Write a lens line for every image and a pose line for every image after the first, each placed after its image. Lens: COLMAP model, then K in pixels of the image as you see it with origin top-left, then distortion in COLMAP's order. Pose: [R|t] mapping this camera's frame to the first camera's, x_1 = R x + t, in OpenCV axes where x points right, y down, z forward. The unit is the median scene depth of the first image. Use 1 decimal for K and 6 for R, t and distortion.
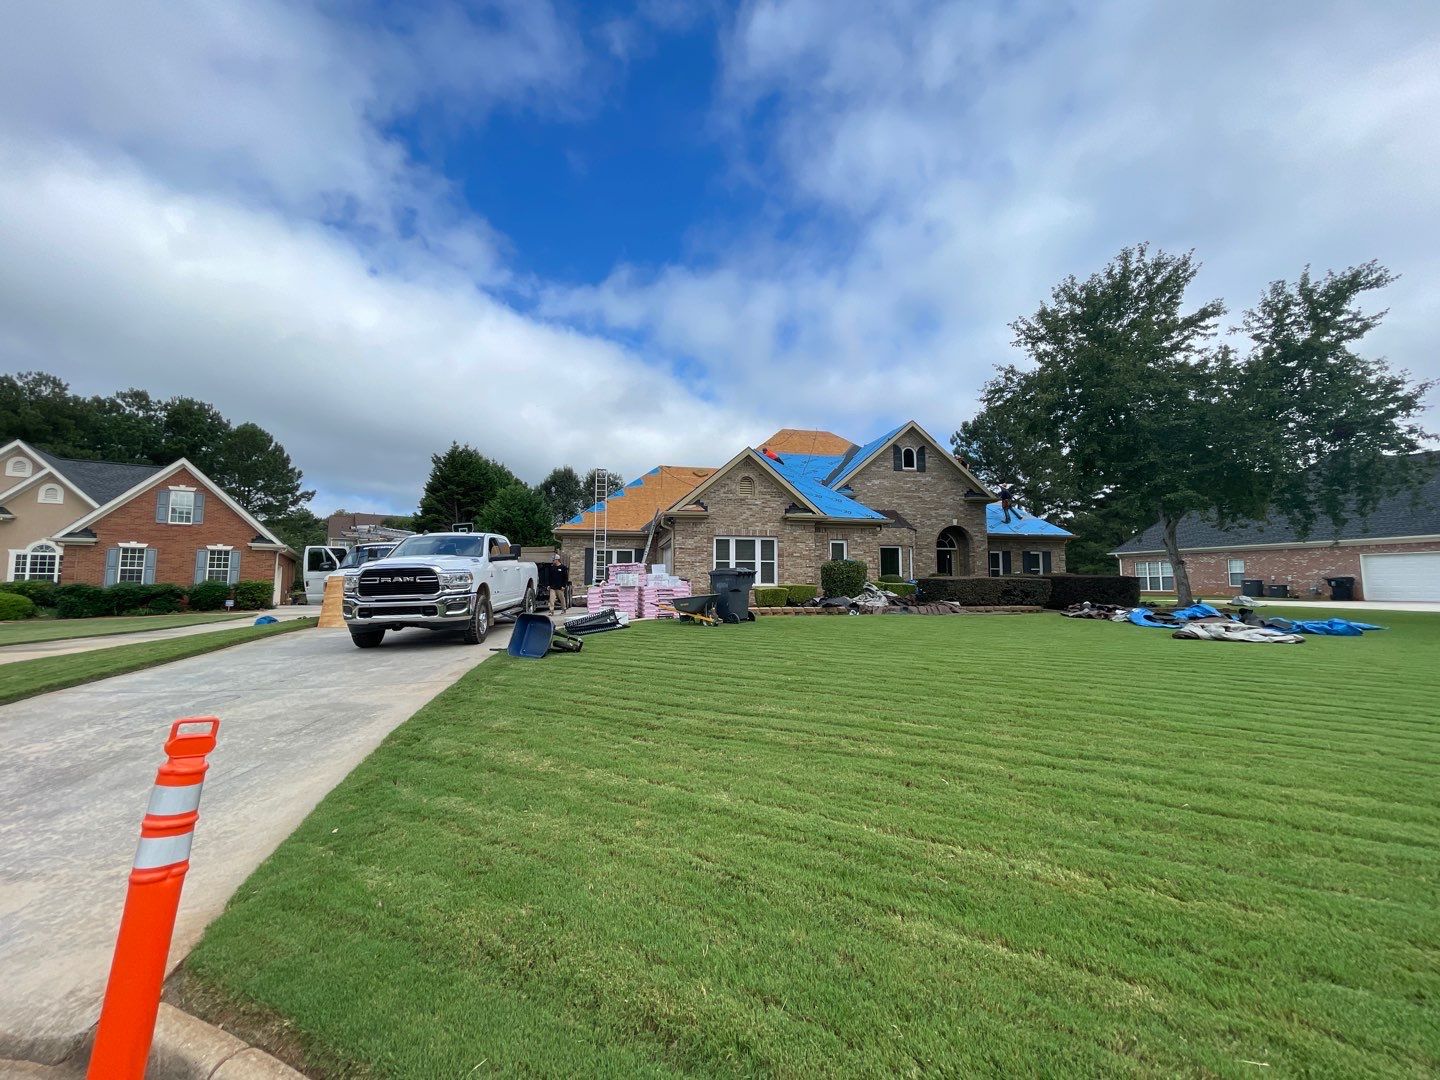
lens RADIAL K [[574.8, 0, 720.9], [0, 574.8, 540.3], [0, 0, 1]] dist [0.008245, -0.000024]
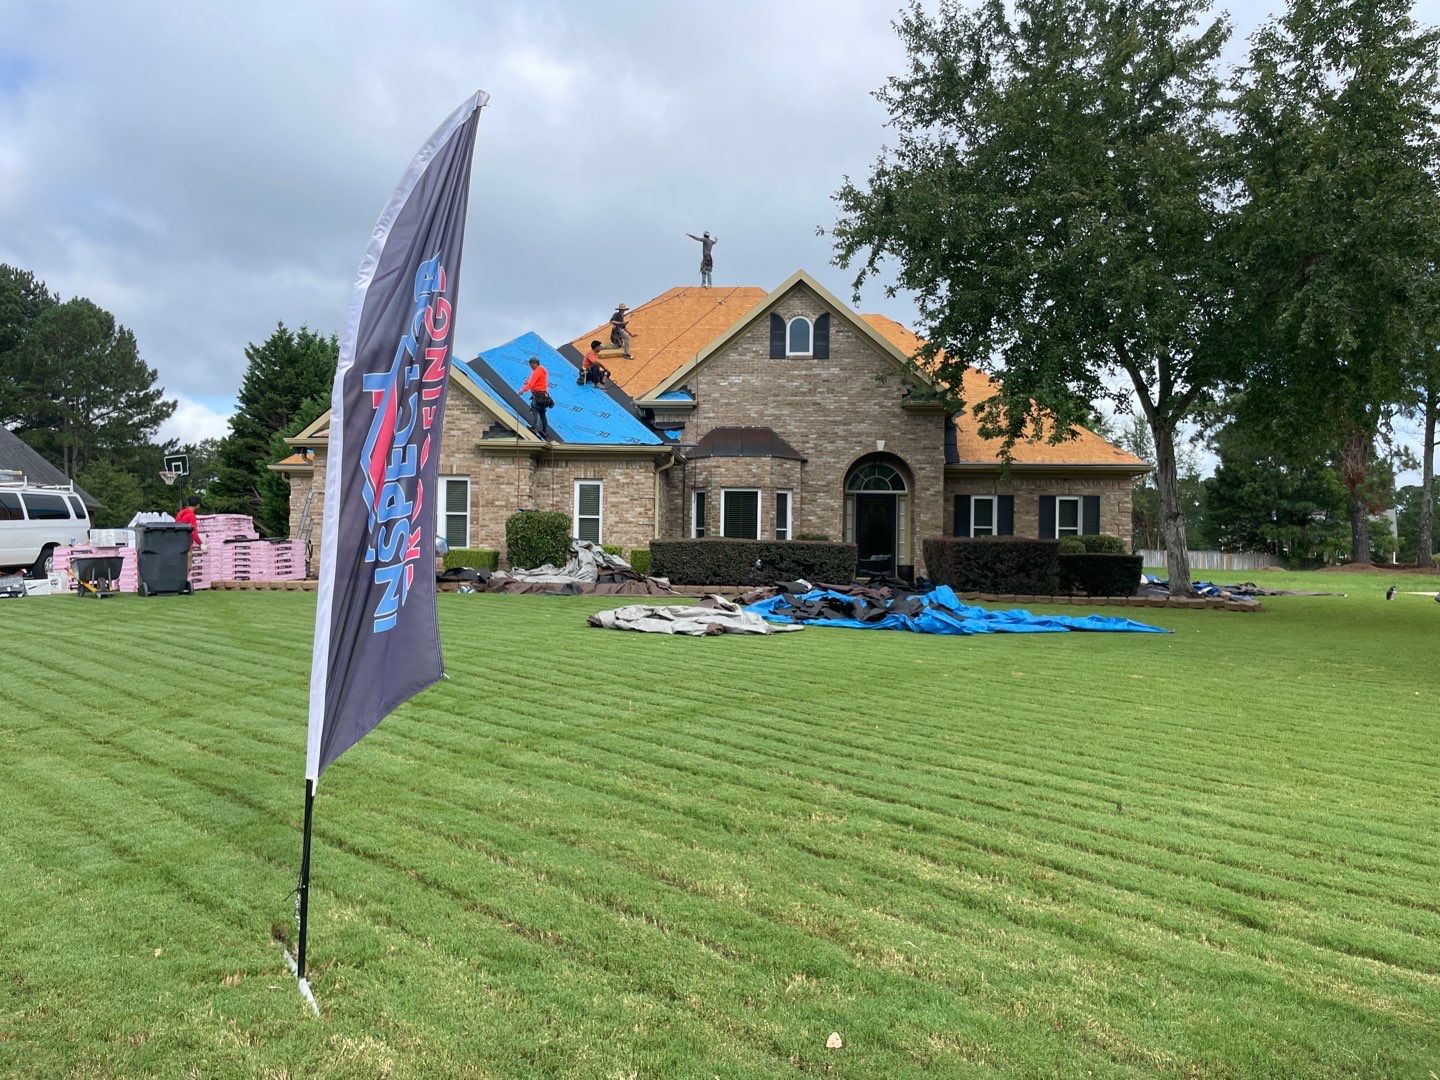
lens RADIAL K [[1062.5, 0, 723.2], [0, 1062.5, 571.2], [0, 0, 1]] dist [0.070991, -0.043979]
pose [[0.968165, 0.015113, -0.249855, 0.675998], [0.007795, 0.995871, 0.090442, -0.005228], [0.250190, -0.089511, 0.964050, -0.094252]]
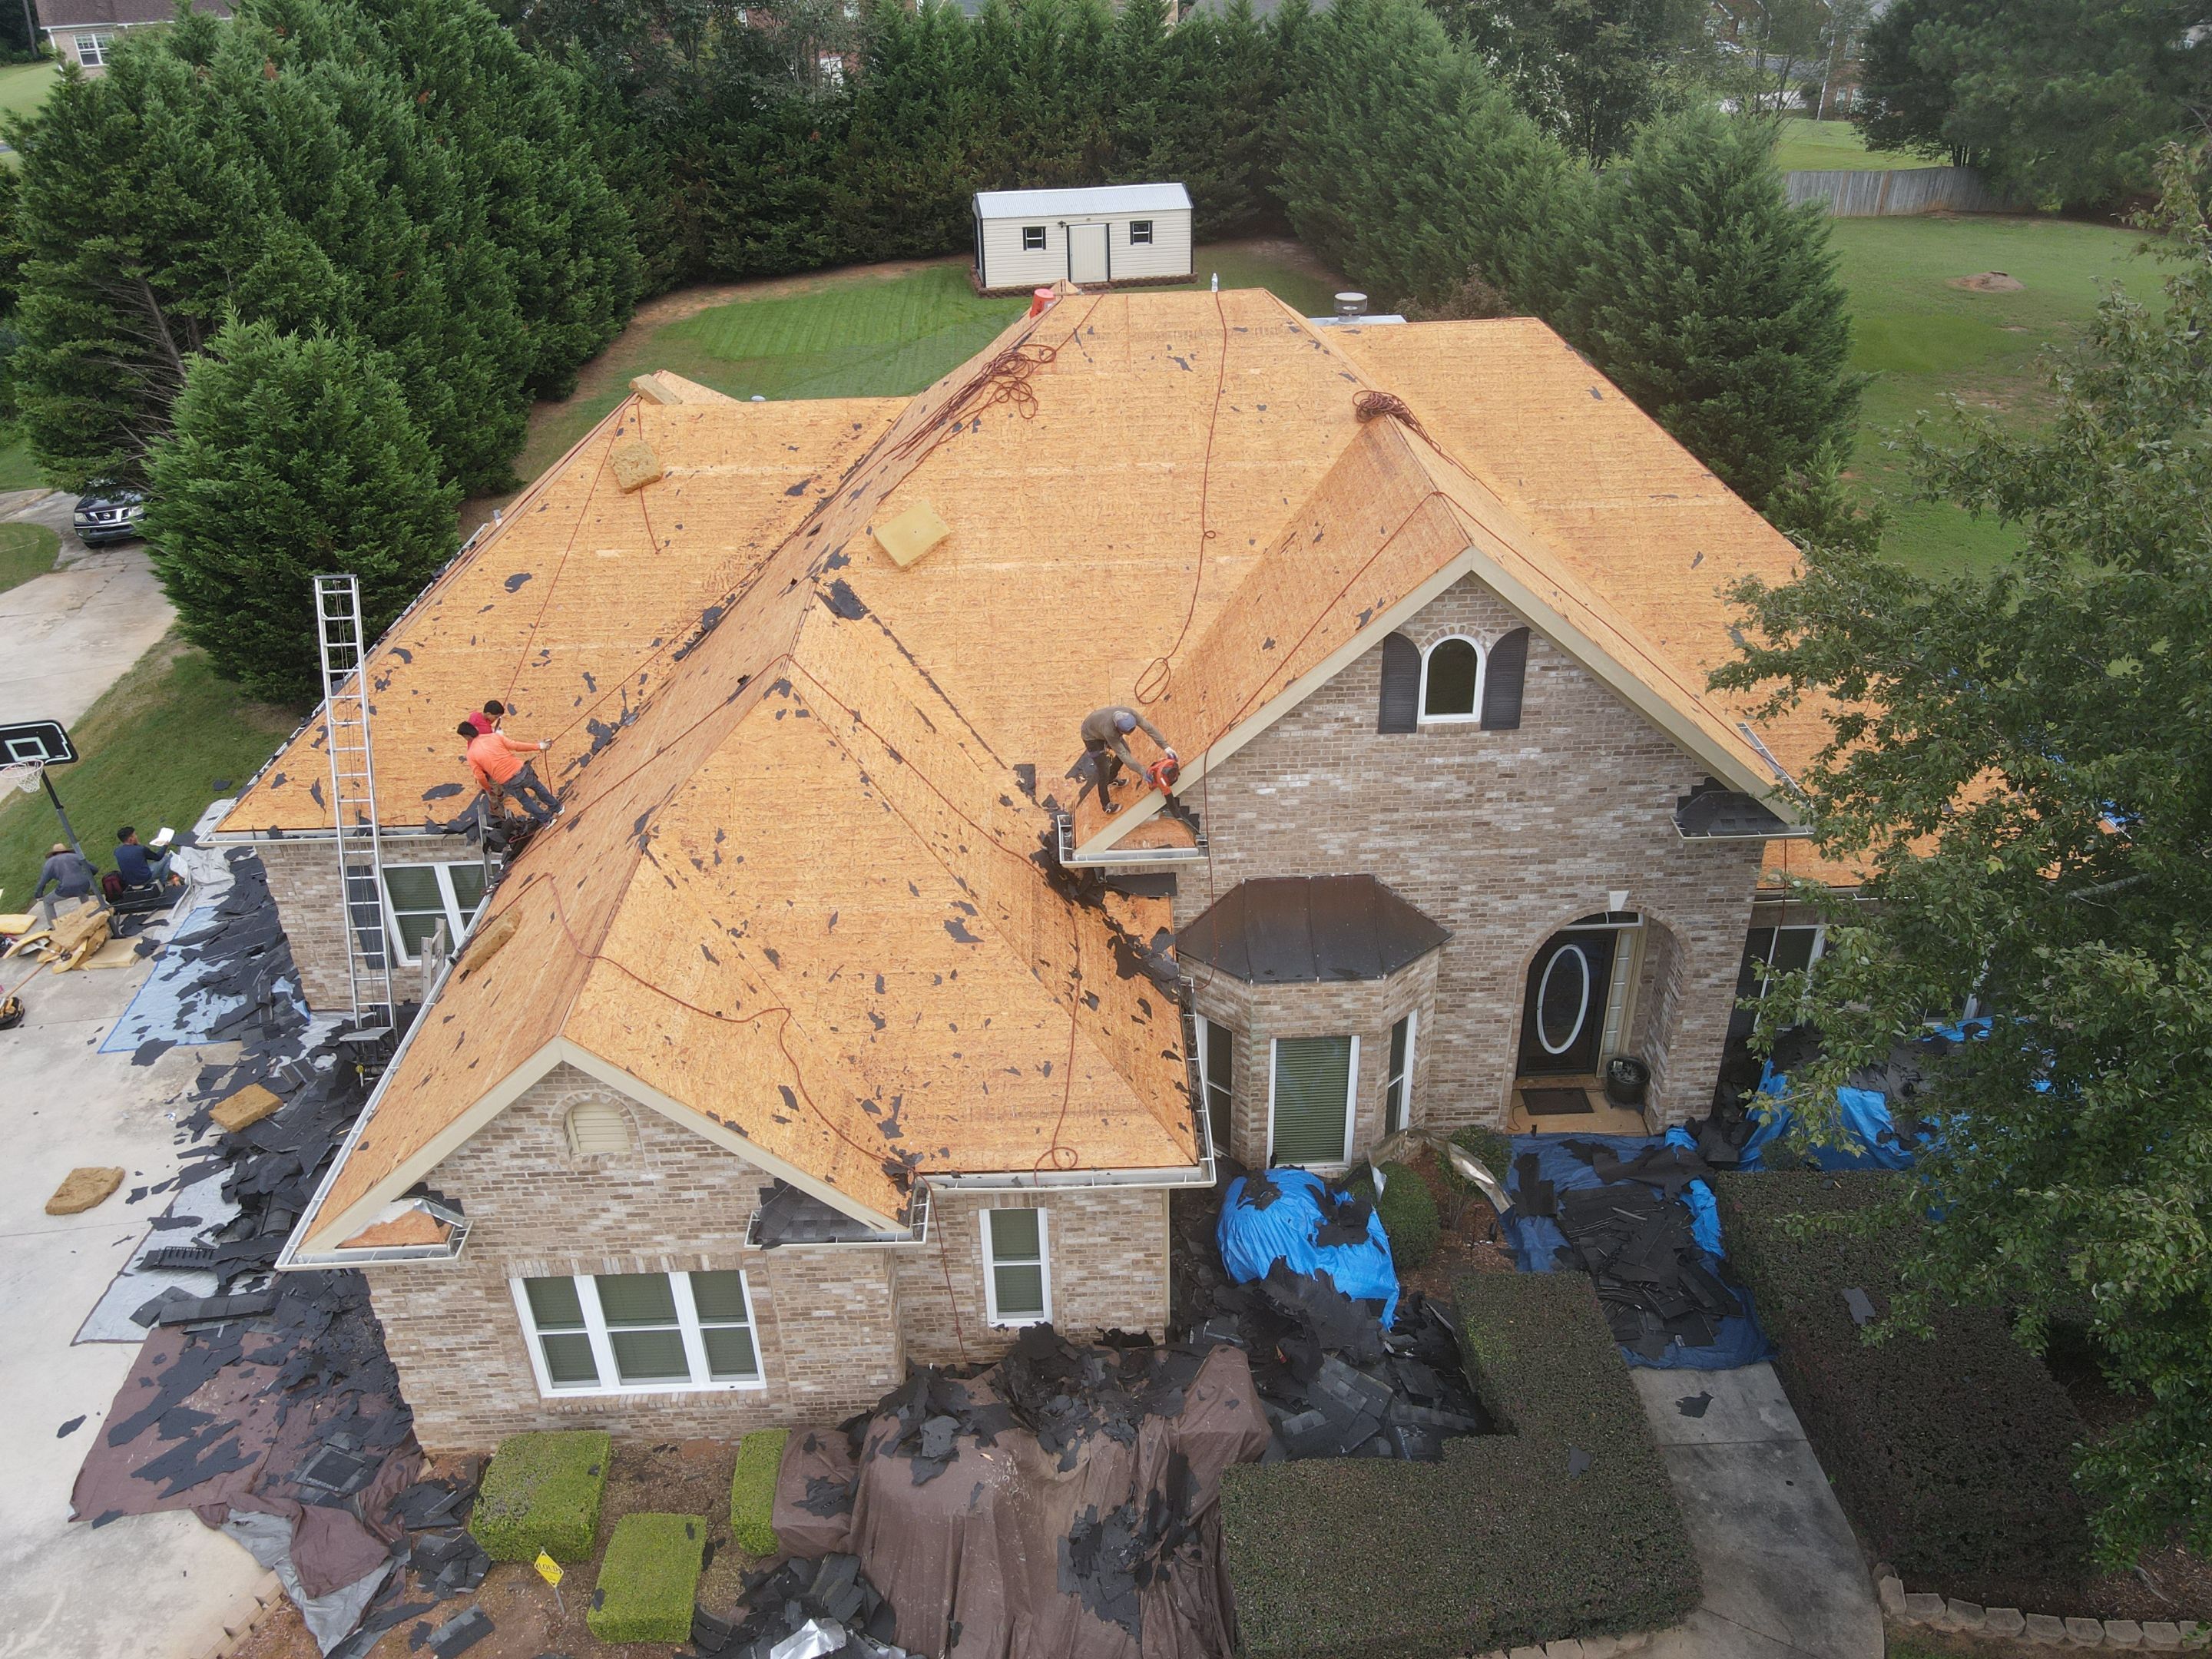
lens RADIAL K [[1616.3, 0, 1120.1], [0, 1616.3, 832.9], [0, 0, 1]] dist [0.005038, 0.010909]
pose [[0.987836, 0.055897, -0.145107, 0.376808], [0.035526, 0.827353, 0.560558, -0.605918], [0.151388, -0.558894, 0.815303, 0.514739]]
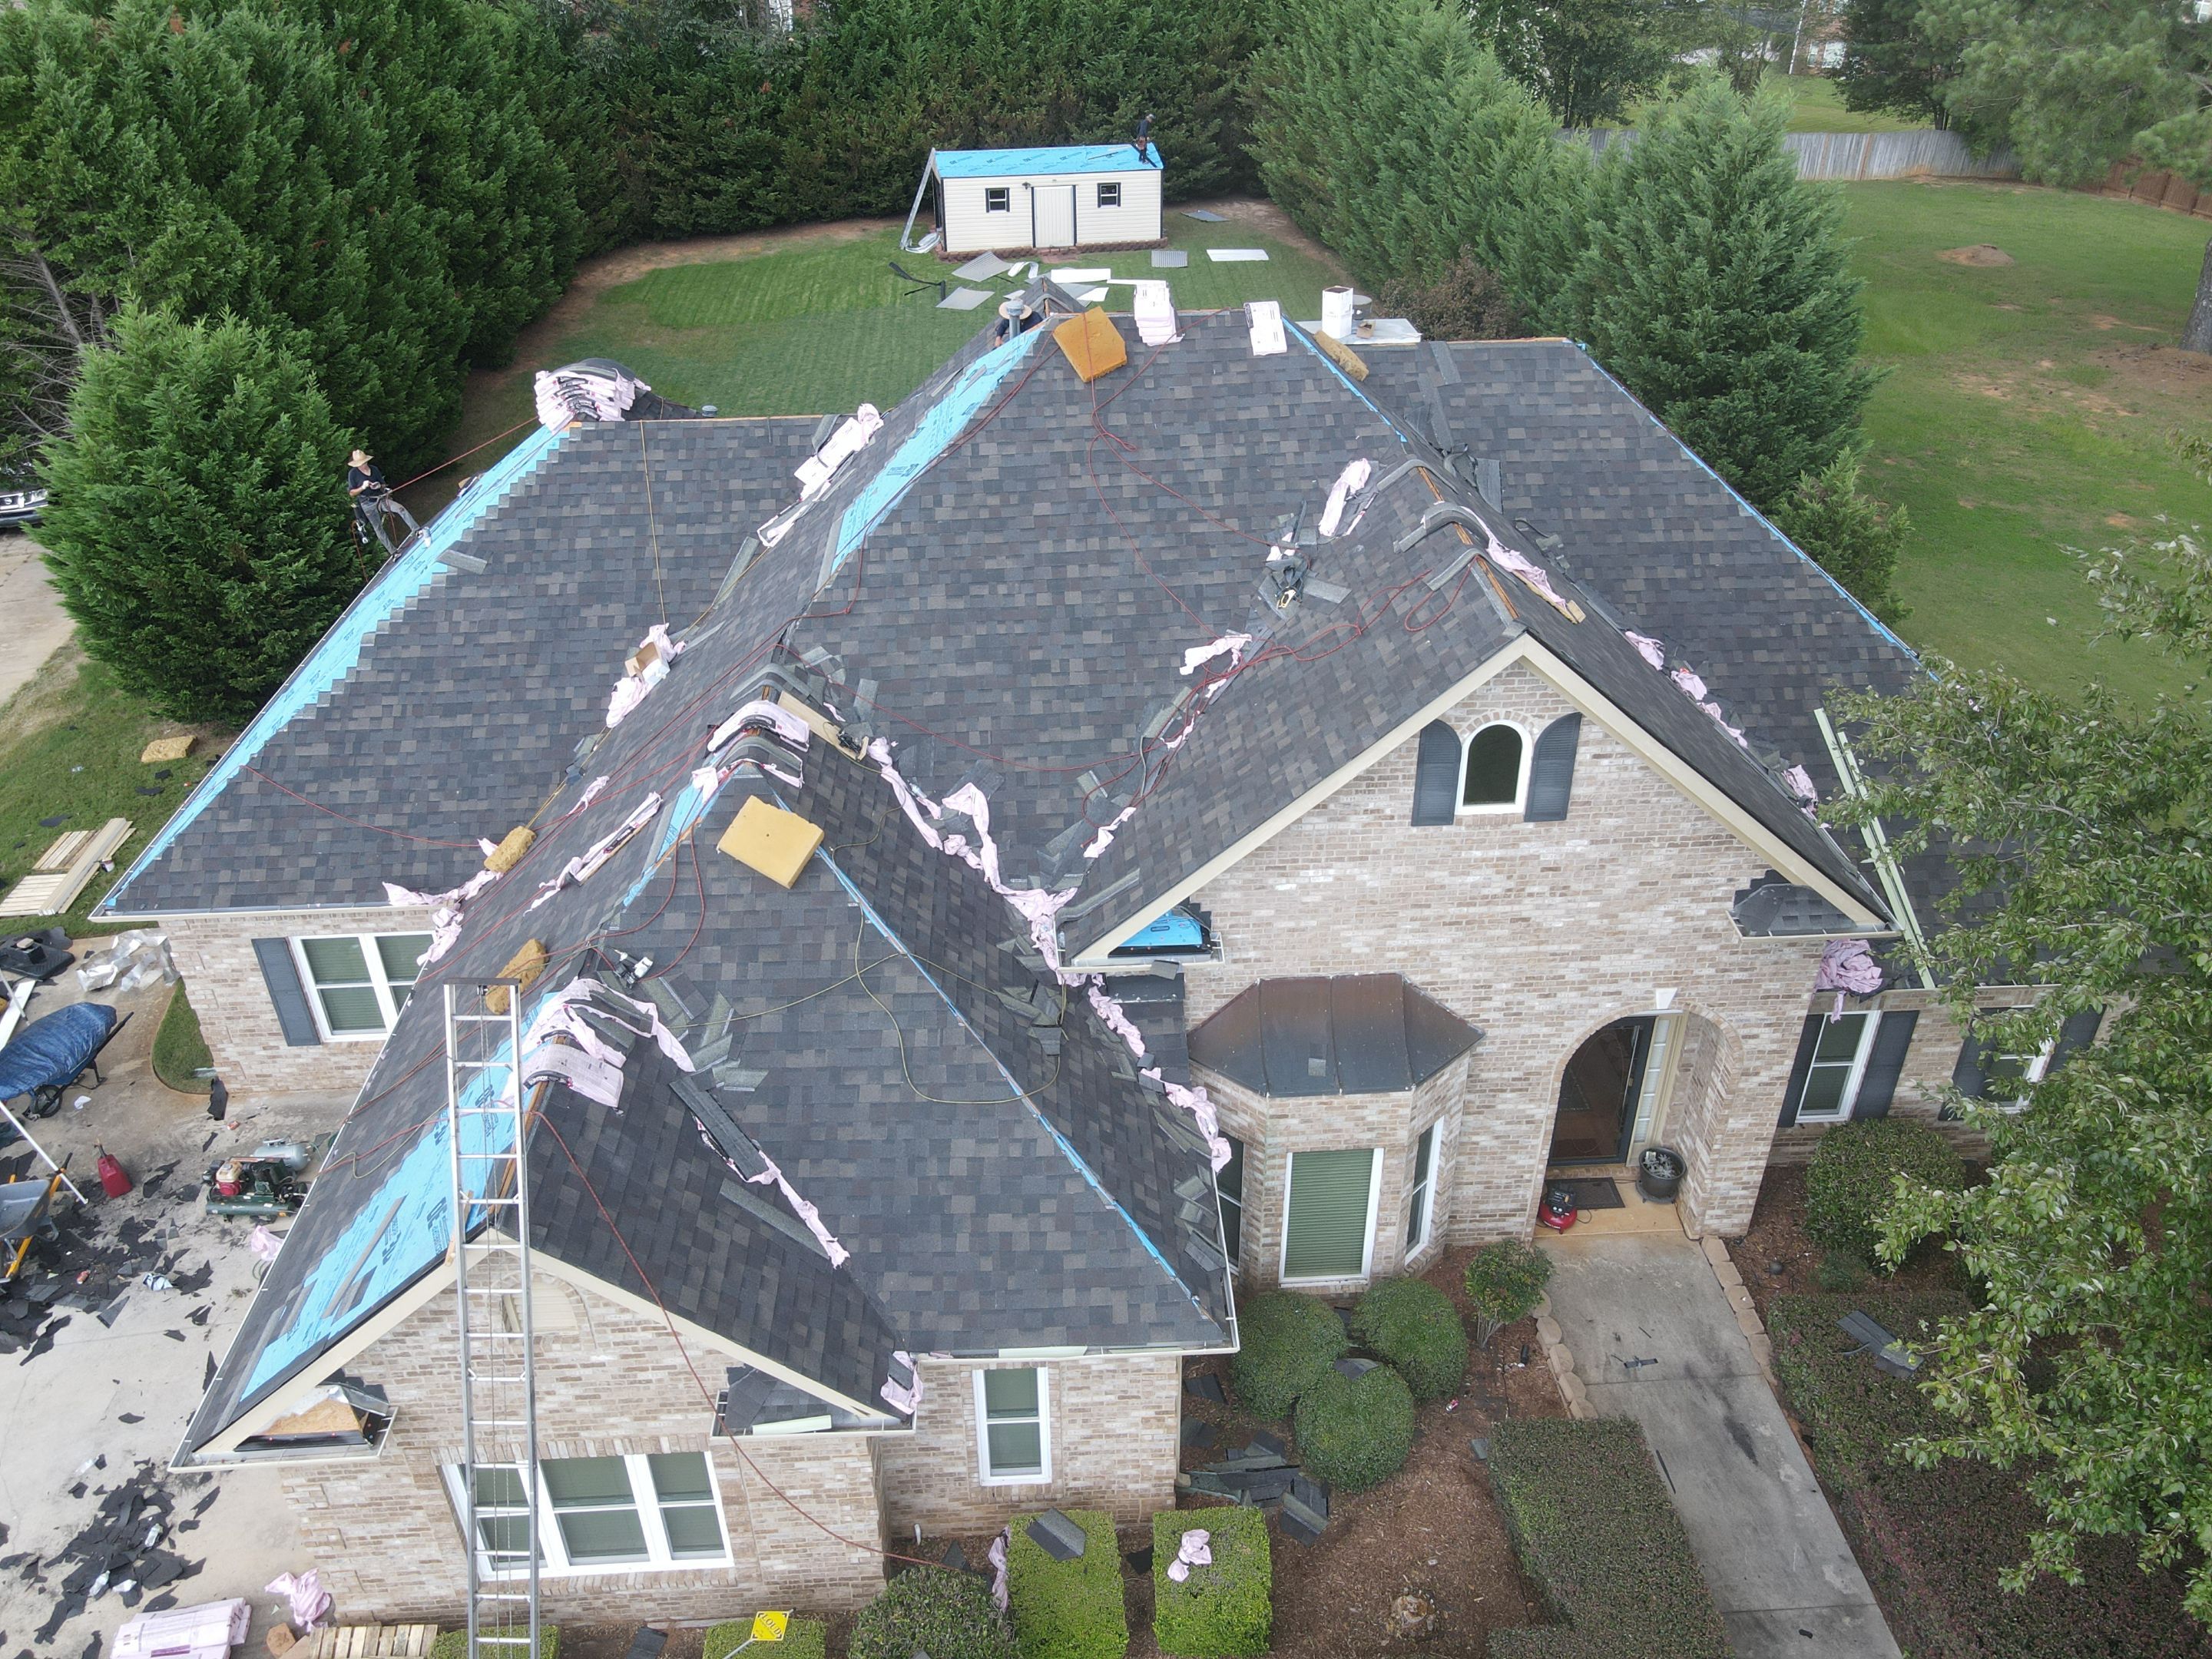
lens RADIAL K [[1616.3, 0, 1116.9], [0, 1616.3, 833.8], [0, 0, 1]] dist [0.005038, 0.010909]
pose [[0.991359, 0.060434, -0.116424, 0.334611], [0.019903, 0.807973, 0.588884, -0.619002], [0.129656, -0.586112, 0.799789, 0.627558]]
